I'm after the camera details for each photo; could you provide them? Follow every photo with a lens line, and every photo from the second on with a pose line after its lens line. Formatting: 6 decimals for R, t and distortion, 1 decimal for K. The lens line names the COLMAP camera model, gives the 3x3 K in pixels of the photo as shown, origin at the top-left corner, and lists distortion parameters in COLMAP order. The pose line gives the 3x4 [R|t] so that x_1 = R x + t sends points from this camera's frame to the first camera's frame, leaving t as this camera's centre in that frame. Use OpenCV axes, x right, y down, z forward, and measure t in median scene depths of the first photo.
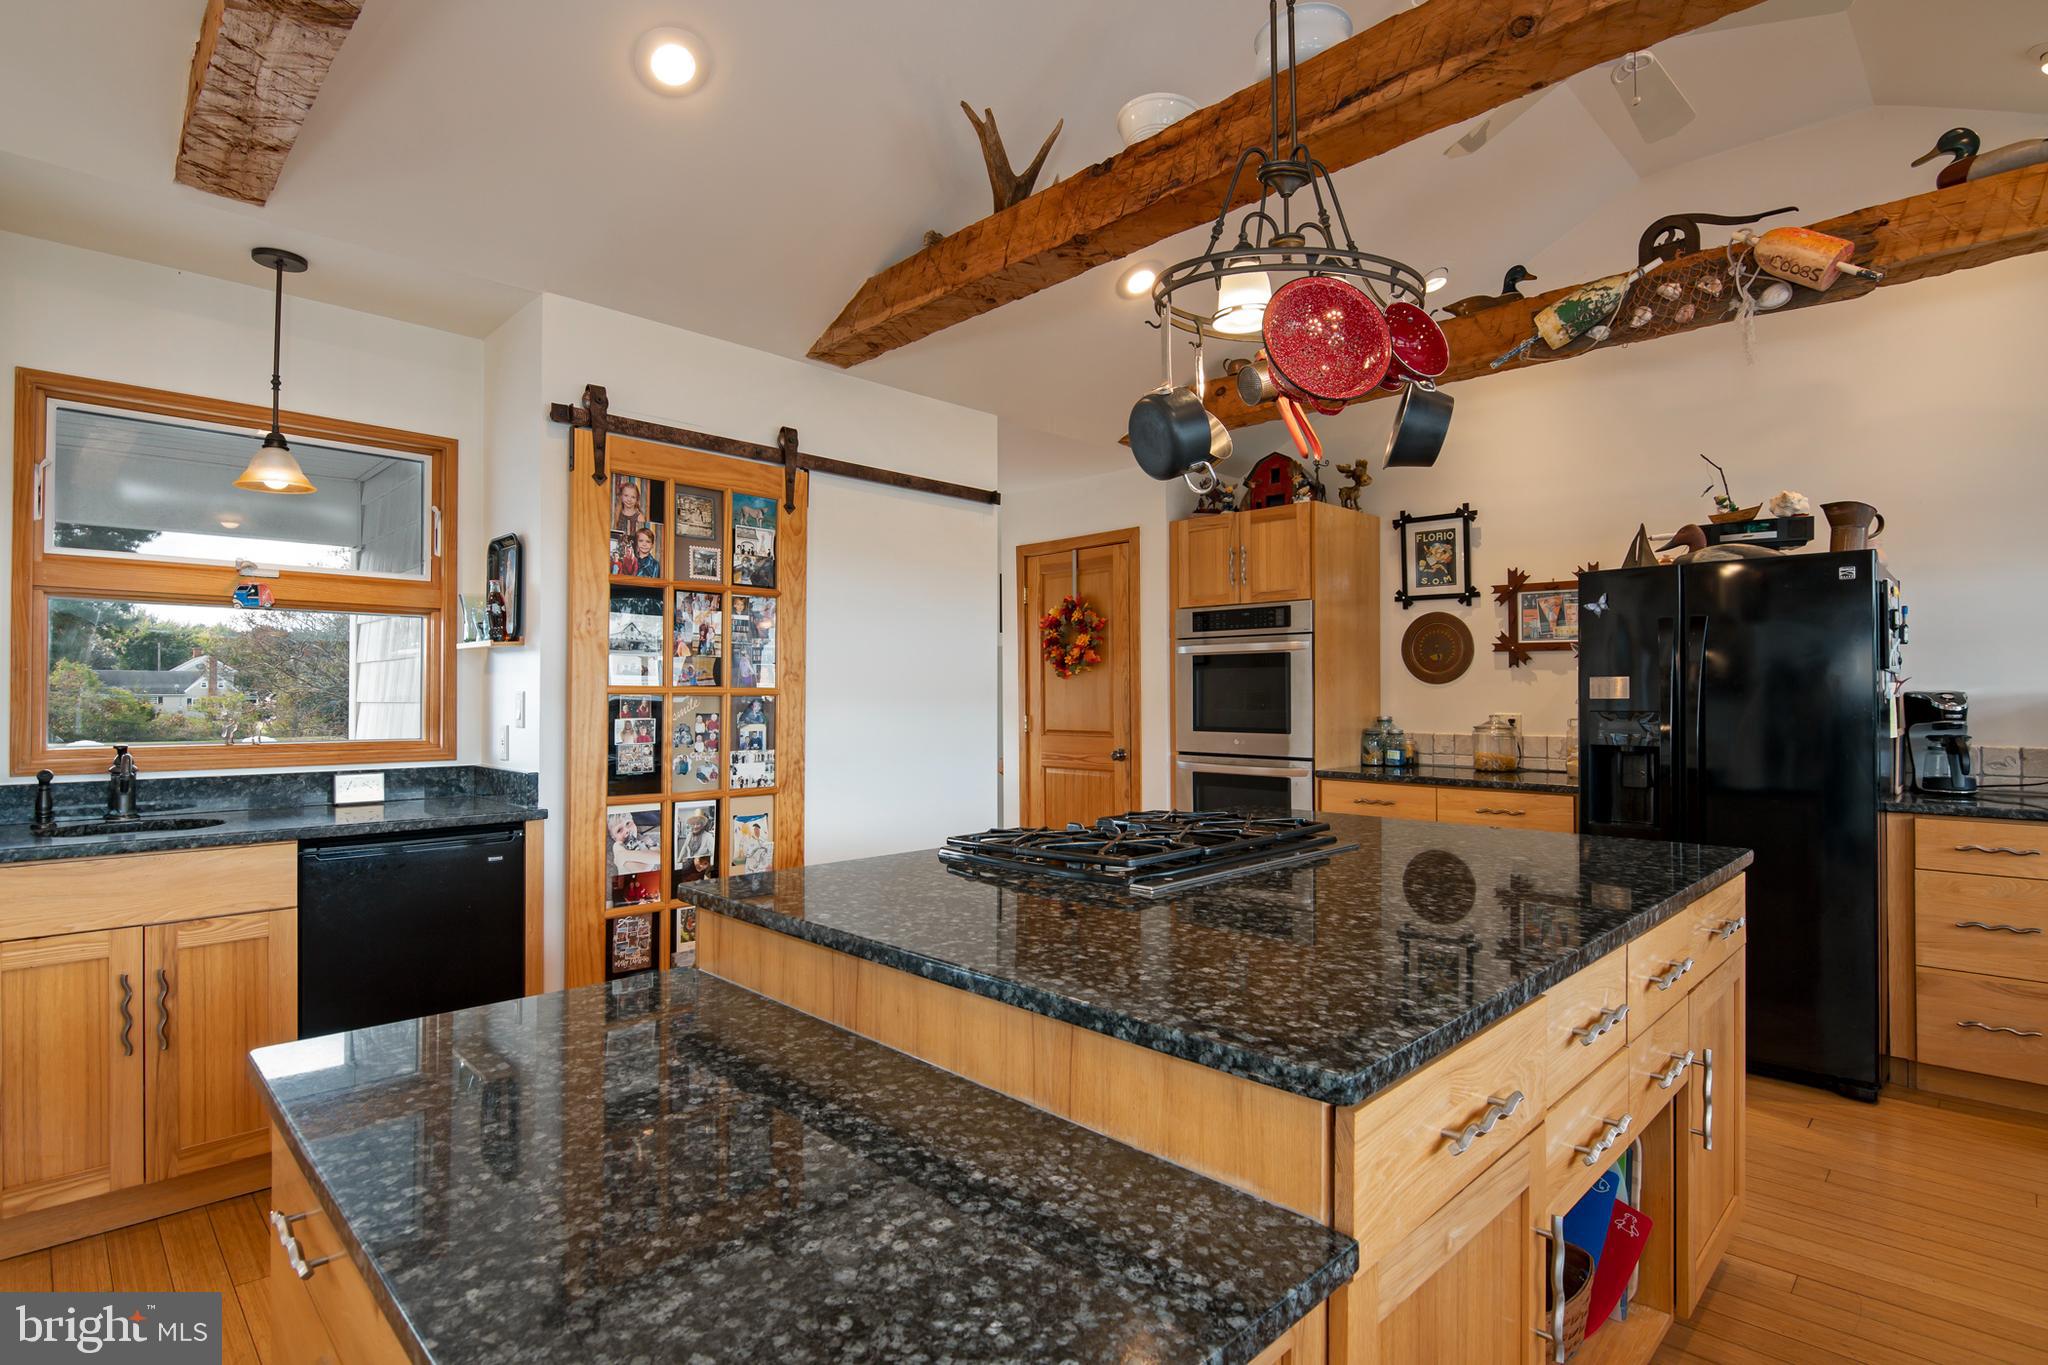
lens RADIAL K [[995.3, 0, 1014.6], [0, 995.3, 687.2], [0, 0, 1]] dist [0.002975, -0.009049]
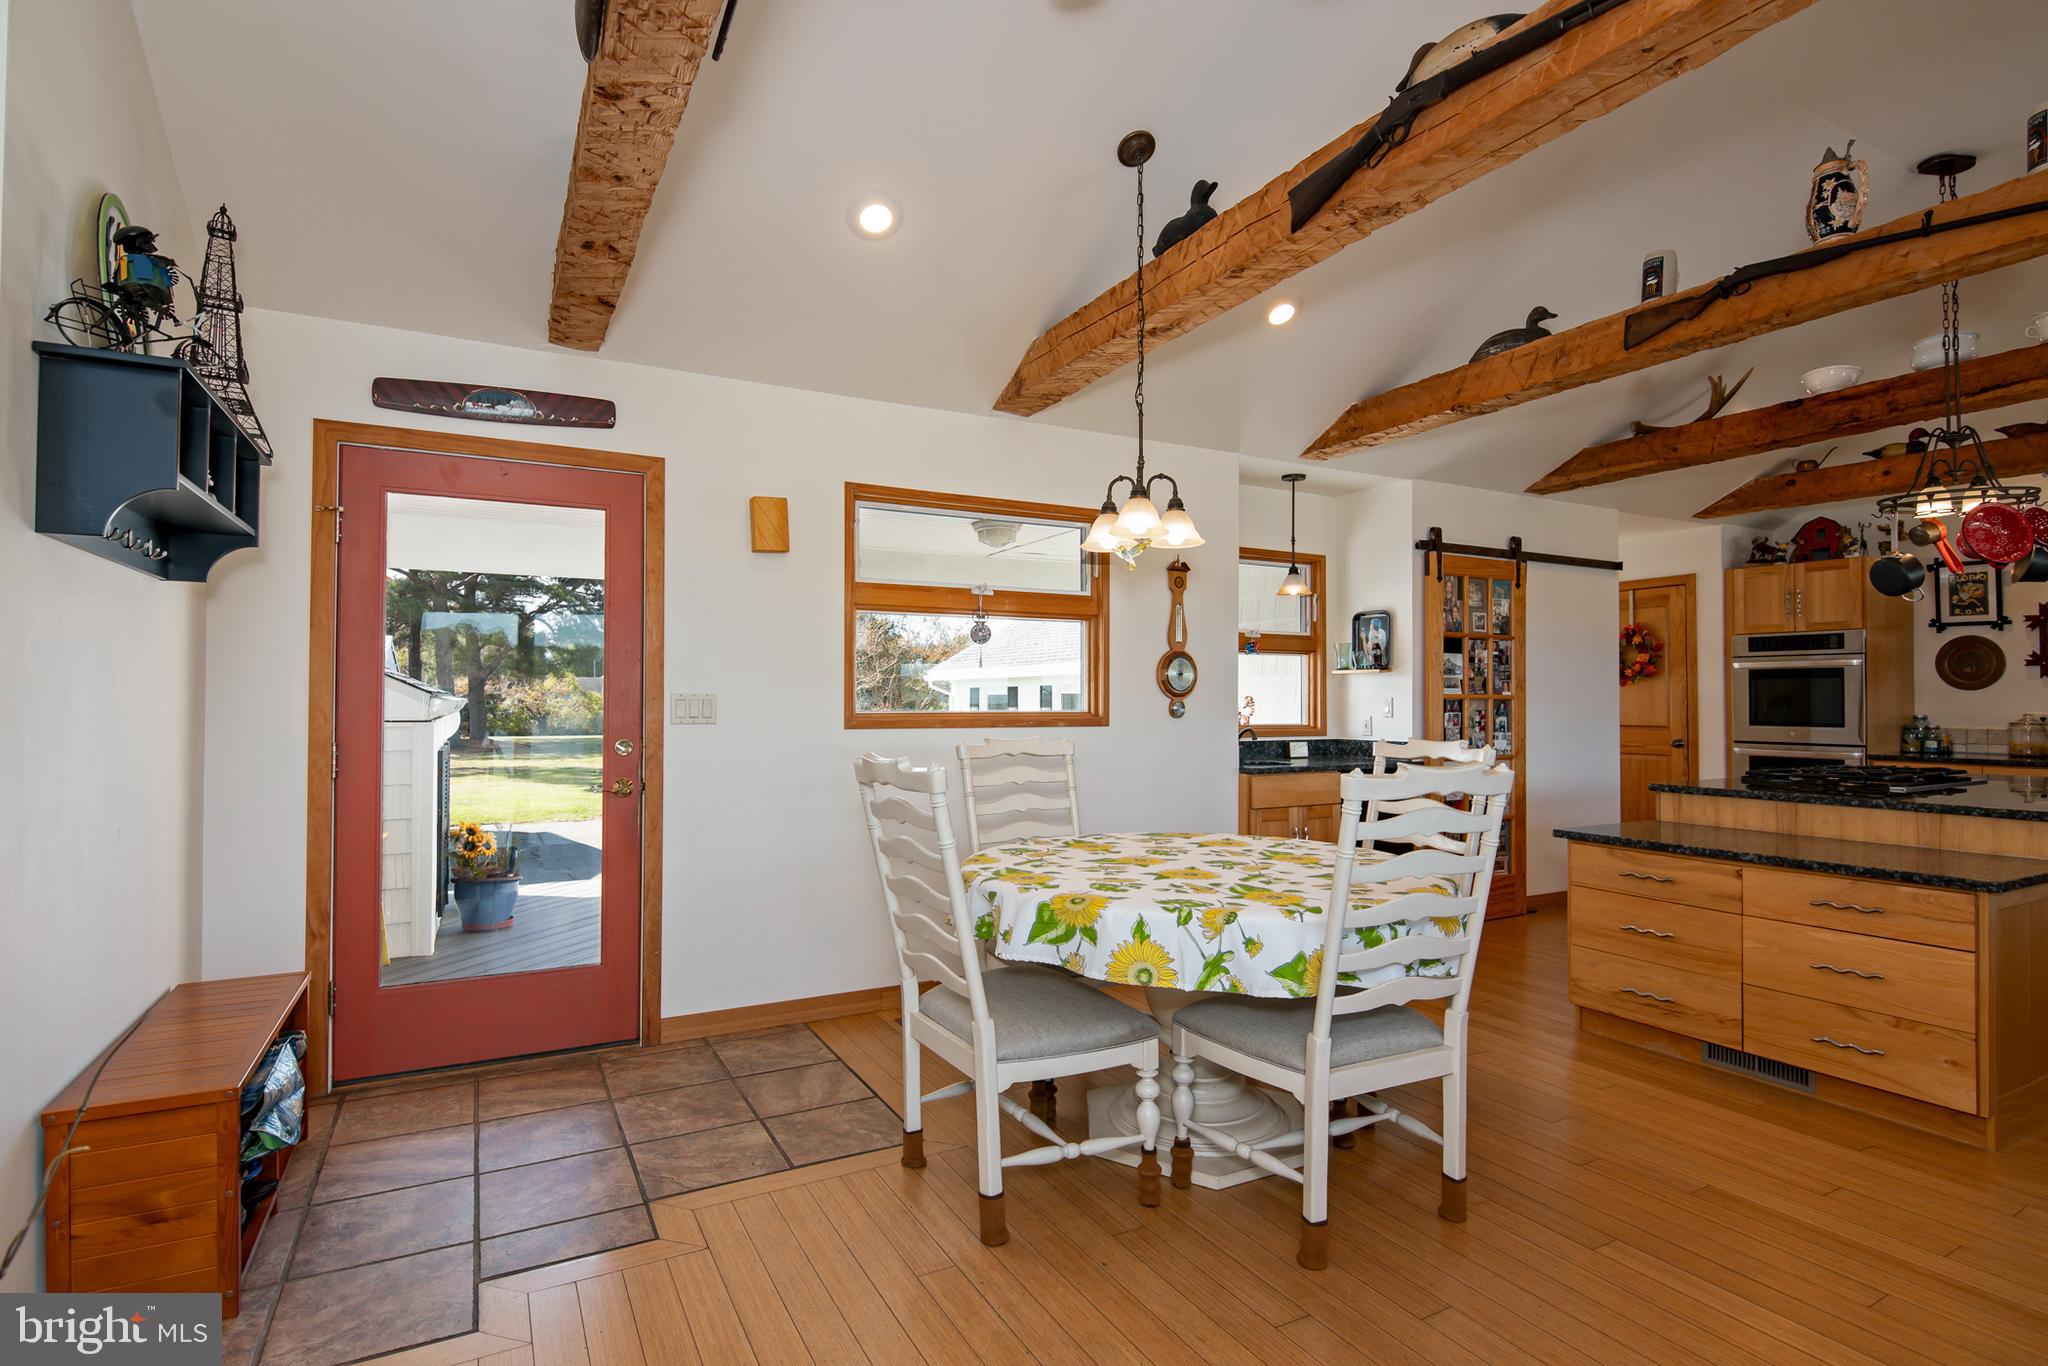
lens RADIAL K [[995.3, 0, 1024.2], [0, 995.3, 687.1], [0, 0, 1]] dist [0.002975, -0.009049]
pose [[0.959967, -0.002640, -0.280102, -0.607272], [0.002241, 0.999996, -0.001745, -0.012017], [0.280106, 0.001047, 0.959969, -0.896812]]
